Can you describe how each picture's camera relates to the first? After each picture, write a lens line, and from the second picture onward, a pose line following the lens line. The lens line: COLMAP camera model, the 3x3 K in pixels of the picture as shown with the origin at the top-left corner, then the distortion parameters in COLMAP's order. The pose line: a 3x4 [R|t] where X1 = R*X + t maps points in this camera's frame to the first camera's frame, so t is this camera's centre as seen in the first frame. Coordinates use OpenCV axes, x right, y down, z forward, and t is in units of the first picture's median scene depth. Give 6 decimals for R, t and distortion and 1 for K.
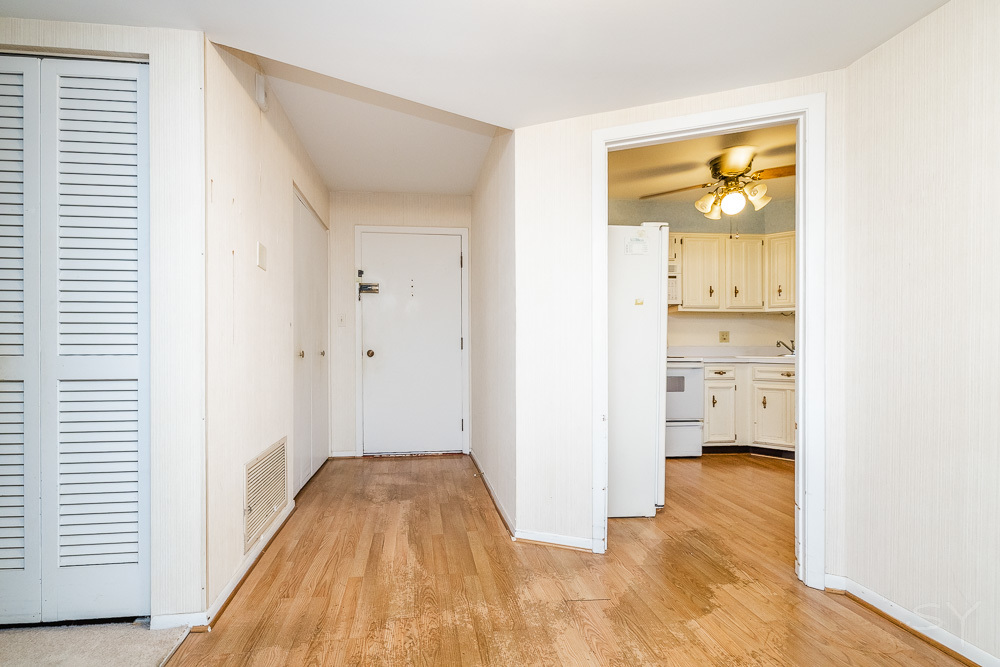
lens RADIAL K [[454.2, 0, 468.6], [0, 454.2, 352.4], [0, 0, 1]] dist [0.002741, 0.000098]
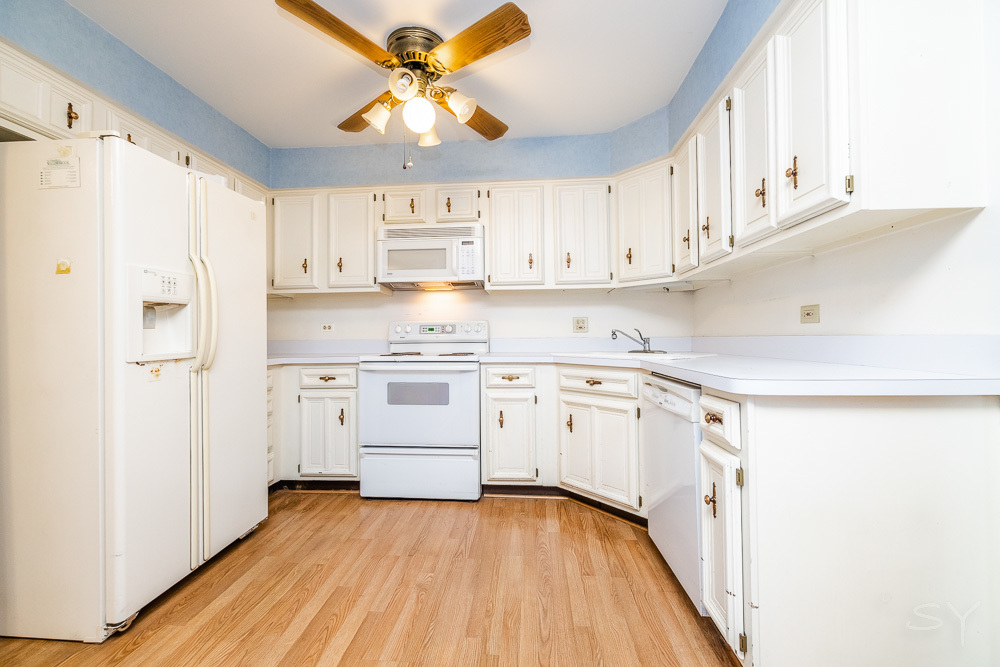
lens RADIAL K [[427.9, 0, 496.9], [0, 427.9, 334.5], [0, 0, 1]] dist [-0.004383, -0.000235]
pose [[0.983278, -0.009118, -0.181885, 0.649606], [0.005980, 0.999824, -0.017794, -0.008658], [0.182015, 0.016409, 0.983159, 0.361303]]
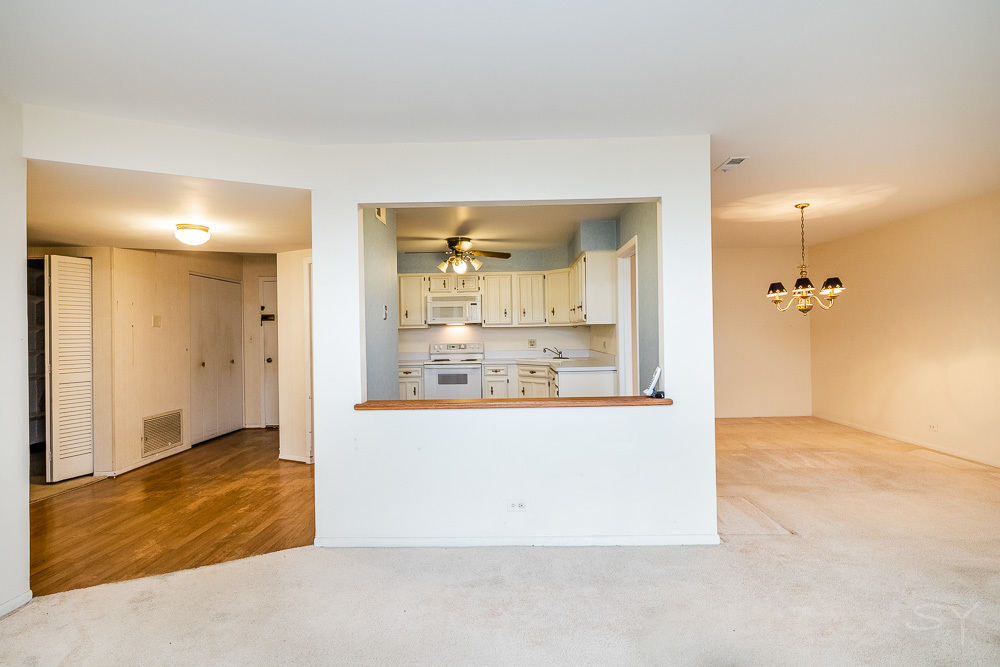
lens RADIAL K [[534.3, 0, 507.9], [0, 534.3, 330.1], [0, 0, 1]] dist [0.008101, 0.000580]
pose [[0.993089, -0.016613, -0.116180, 0.790747], [0.014858, 0.999762, -0.015958, -0.057989], [0.116417, 0.014122, 0.993100, -0.696043]]
